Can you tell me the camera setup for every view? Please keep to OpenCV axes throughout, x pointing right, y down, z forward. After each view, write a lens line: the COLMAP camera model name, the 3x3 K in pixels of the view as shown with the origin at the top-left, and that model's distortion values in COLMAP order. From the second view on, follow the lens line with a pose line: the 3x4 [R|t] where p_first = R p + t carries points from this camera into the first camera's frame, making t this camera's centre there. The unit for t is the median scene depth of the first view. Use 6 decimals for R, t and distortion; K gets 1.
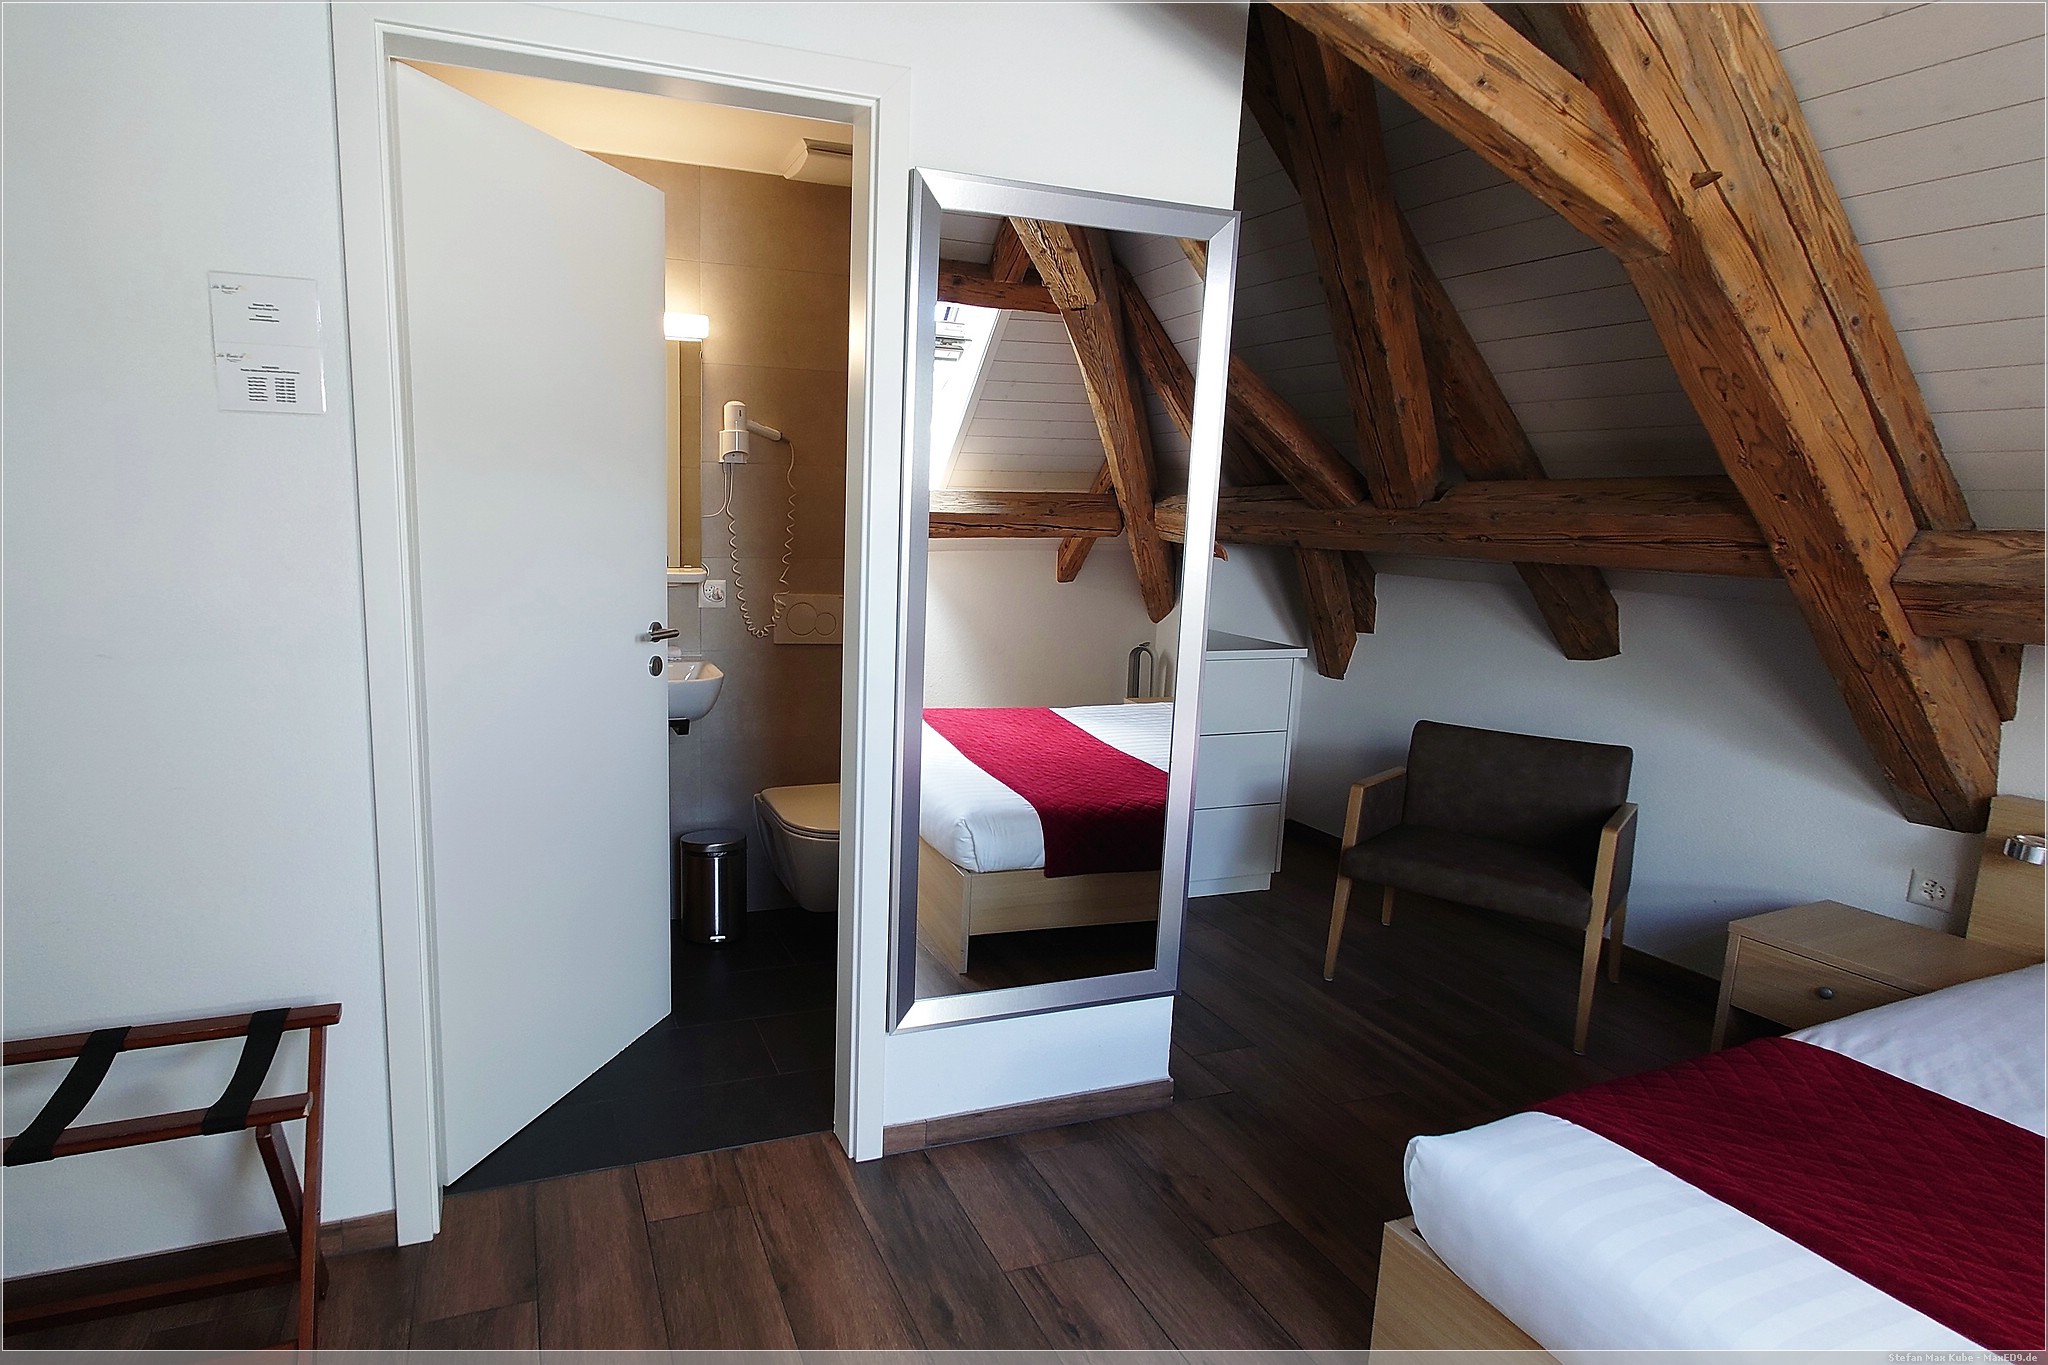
lens RADIAL K [[1174.9, 0, 1023.6], [0, 1174.9, 688.6], [0, 0, 1]] dist [-0.003290, -0.001753]
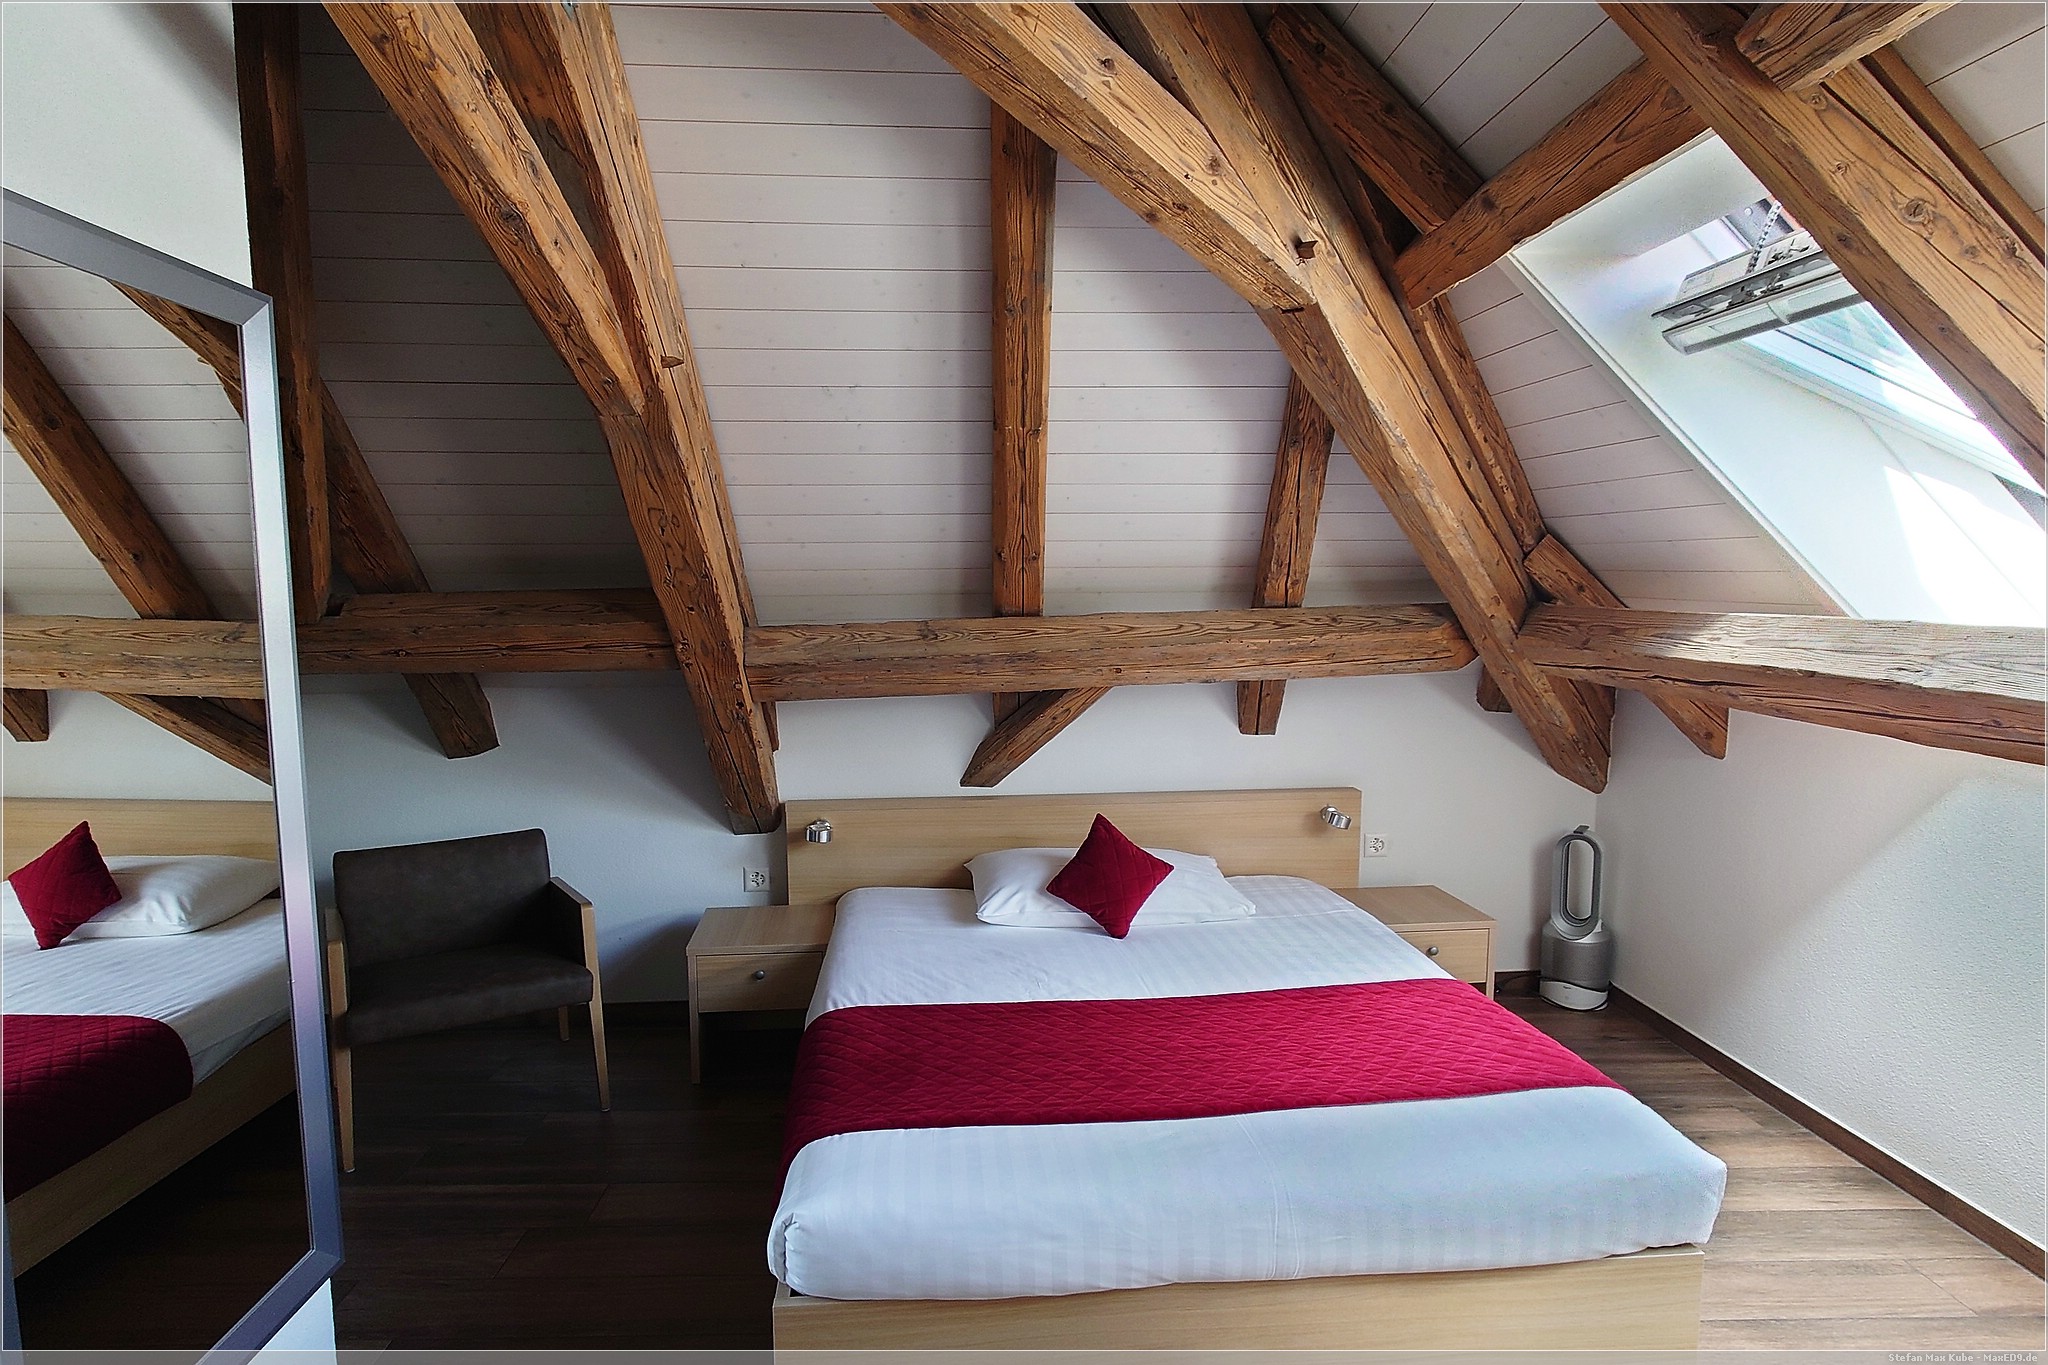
lens RADIAL K [[1103.0, 0, 1021.8], [0, 1103.0, 681.0], [0, 0, 1]] dist [0.000801, 0.000806]
pose [[0.328119, -0.103622, 0.938936, -0.348669], [0.146276, 0.987550, 0.057870, -0.096062], [-0.933242, 0.118356, 0.339191, 0.247844]]
